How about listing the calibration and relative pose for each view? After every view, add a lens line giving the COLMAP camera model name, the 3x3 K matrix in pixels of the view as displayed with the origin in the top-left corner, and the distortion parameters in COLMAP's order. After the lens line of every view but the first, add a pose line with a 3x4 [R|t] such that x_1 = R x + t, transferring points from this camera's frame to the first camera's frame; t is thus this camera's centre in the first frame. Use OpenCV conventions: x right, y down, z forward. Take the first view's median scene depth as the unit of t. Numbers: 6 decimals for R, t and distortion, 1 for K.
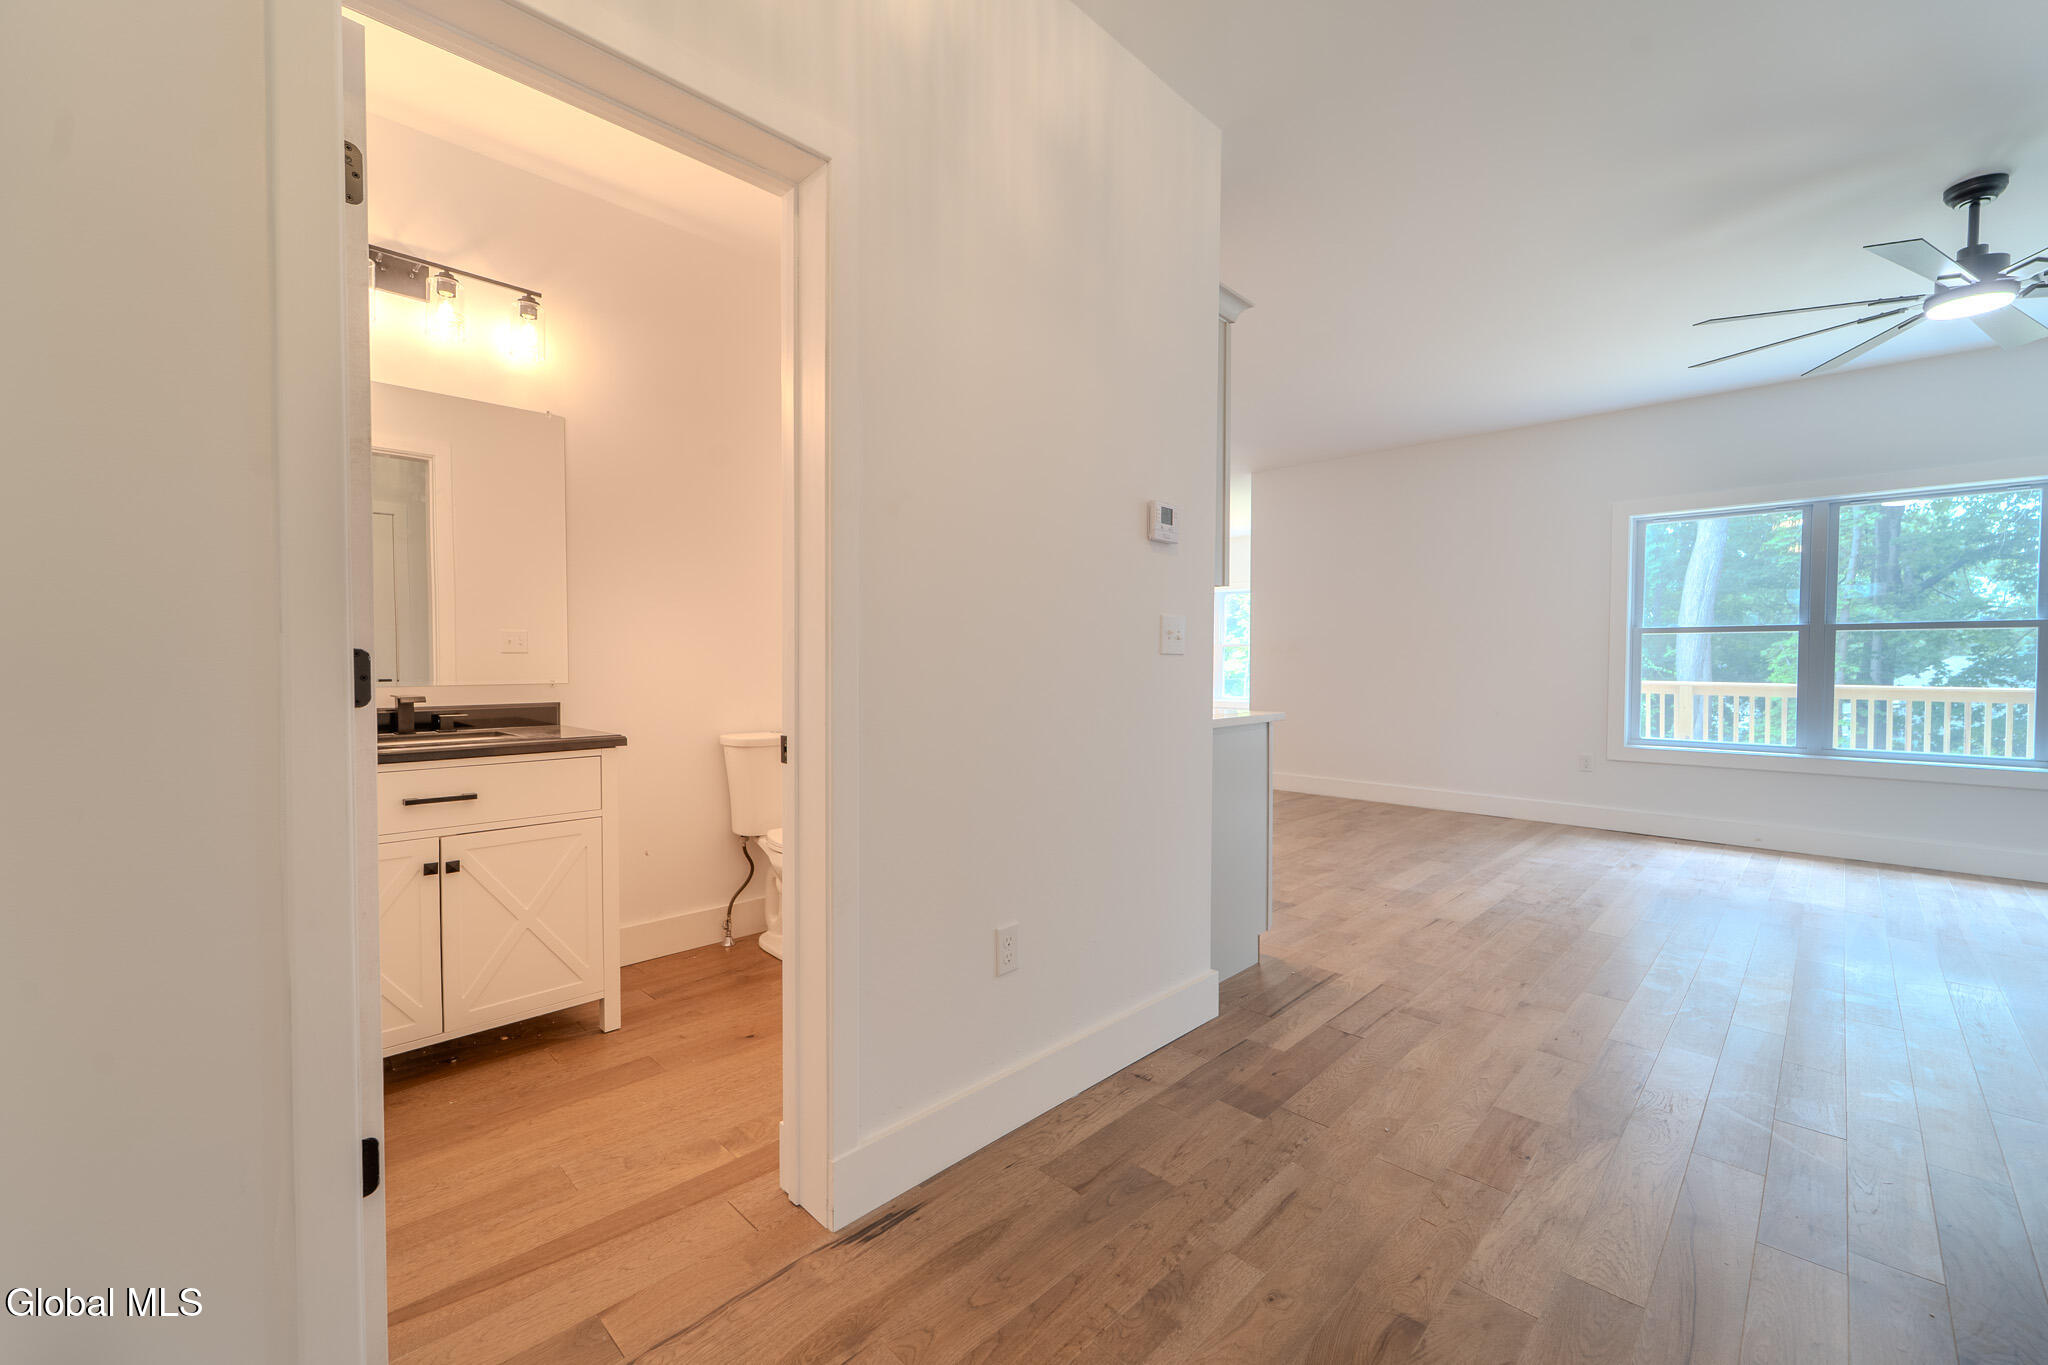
lens RADIAL K [[831.5, 0, 1024.2], [0, 831.5, 680.5], [0, 0, 1]] dist [0.005671, -0.003369]
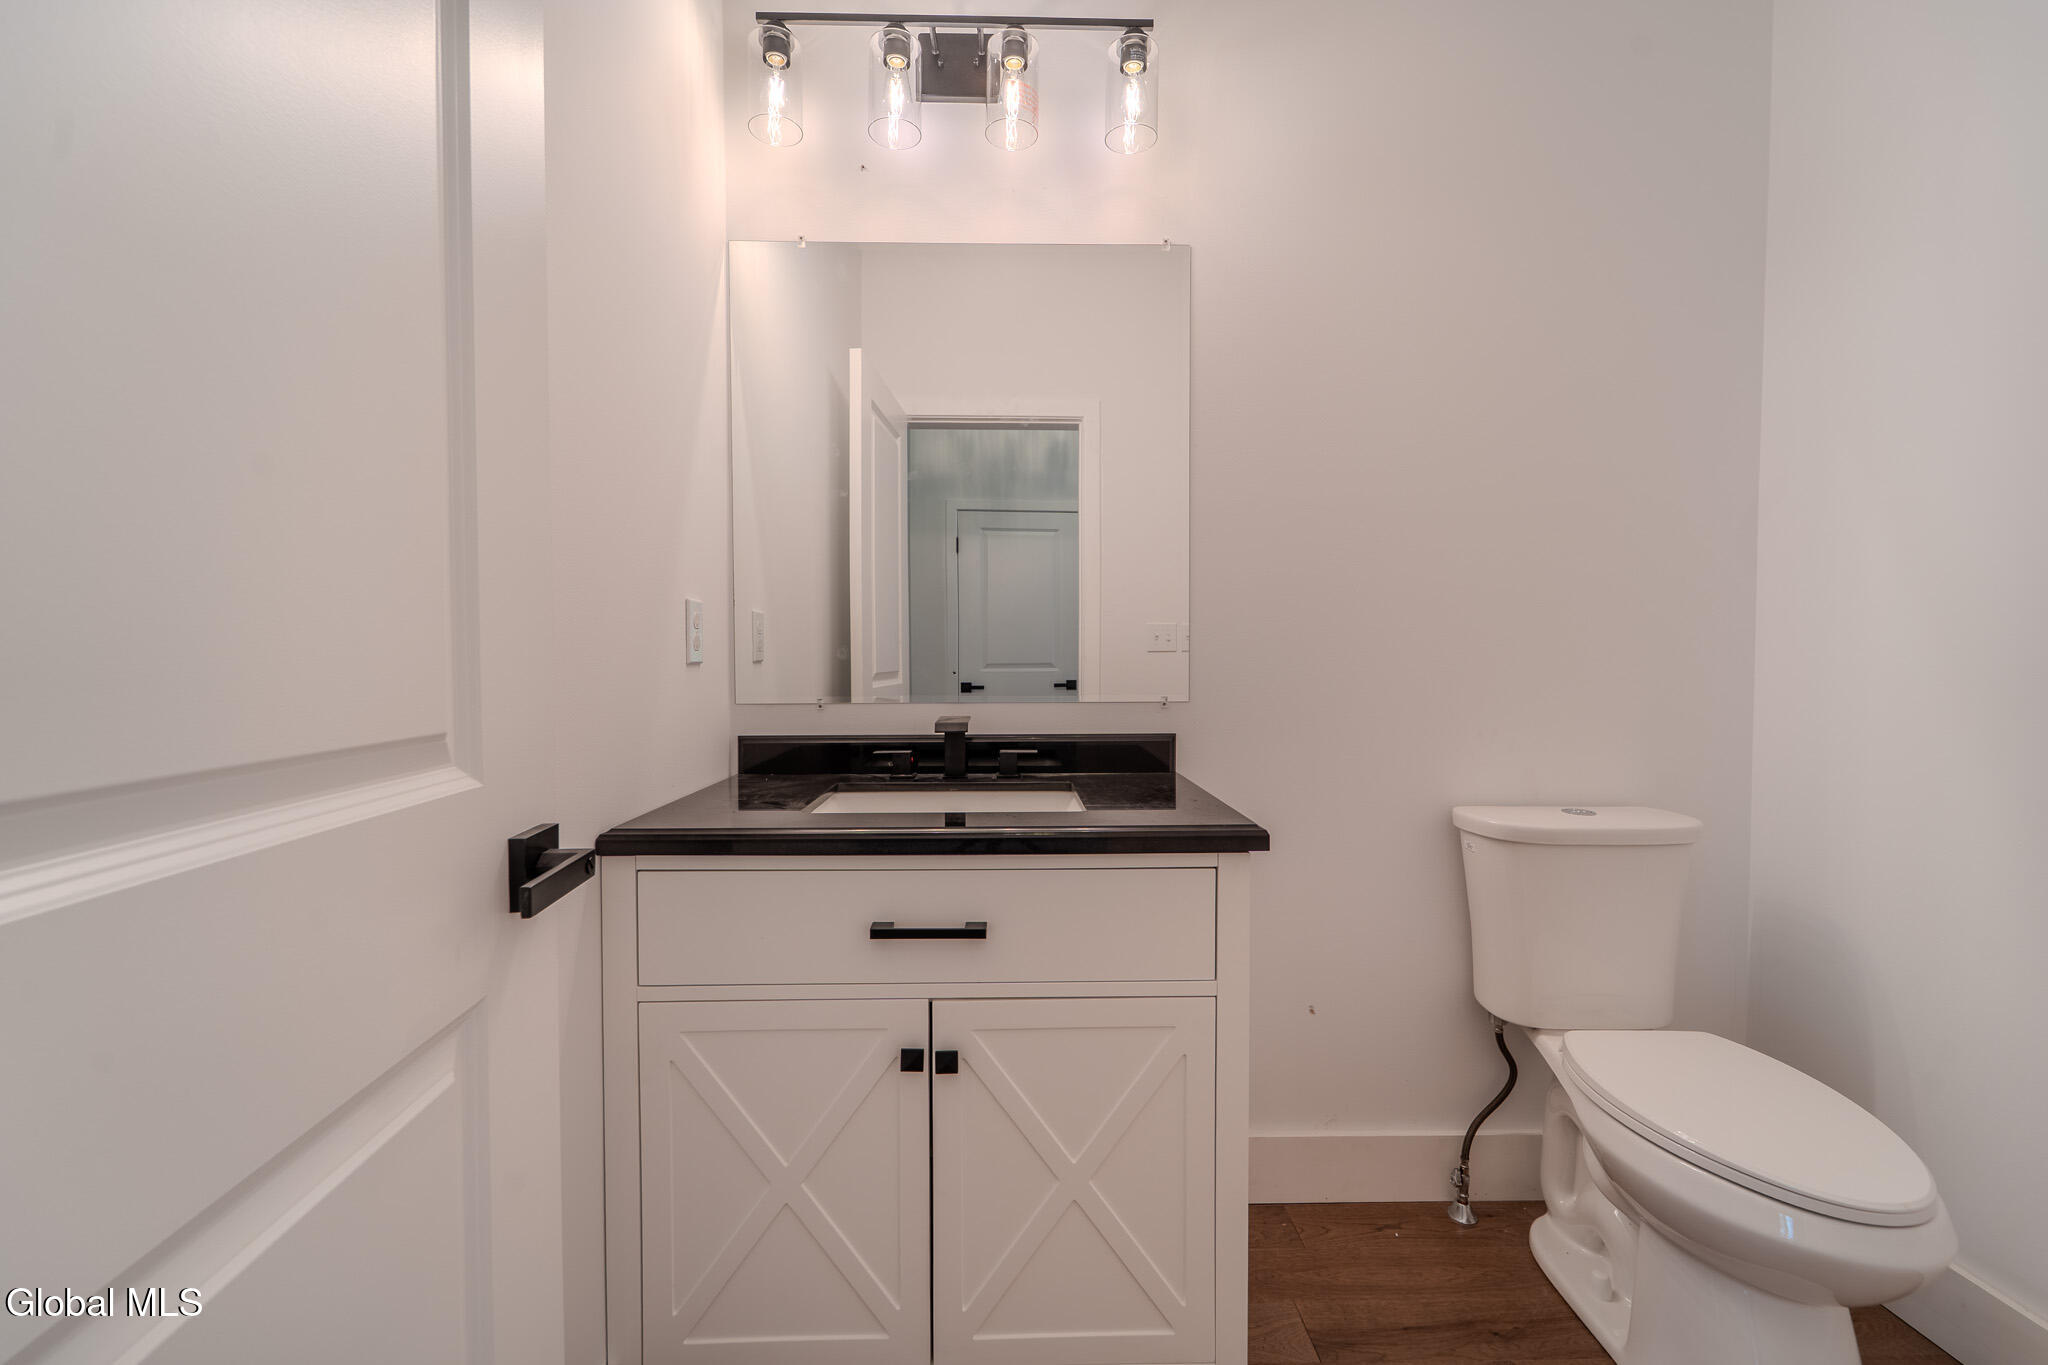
lens RADIAL K [[831.5, 0, 1019.0], [0, 831.5, 677.2], [0, 0, 1]] dist [0.005671, -0.003369]
pose [[0.708915, 0.018206, -0.705059, -0.198021], [-0.018345, 0.999805, 0.007371, -0.015389], [0.705056, 0.007709, 0.709110, 0.450554]]
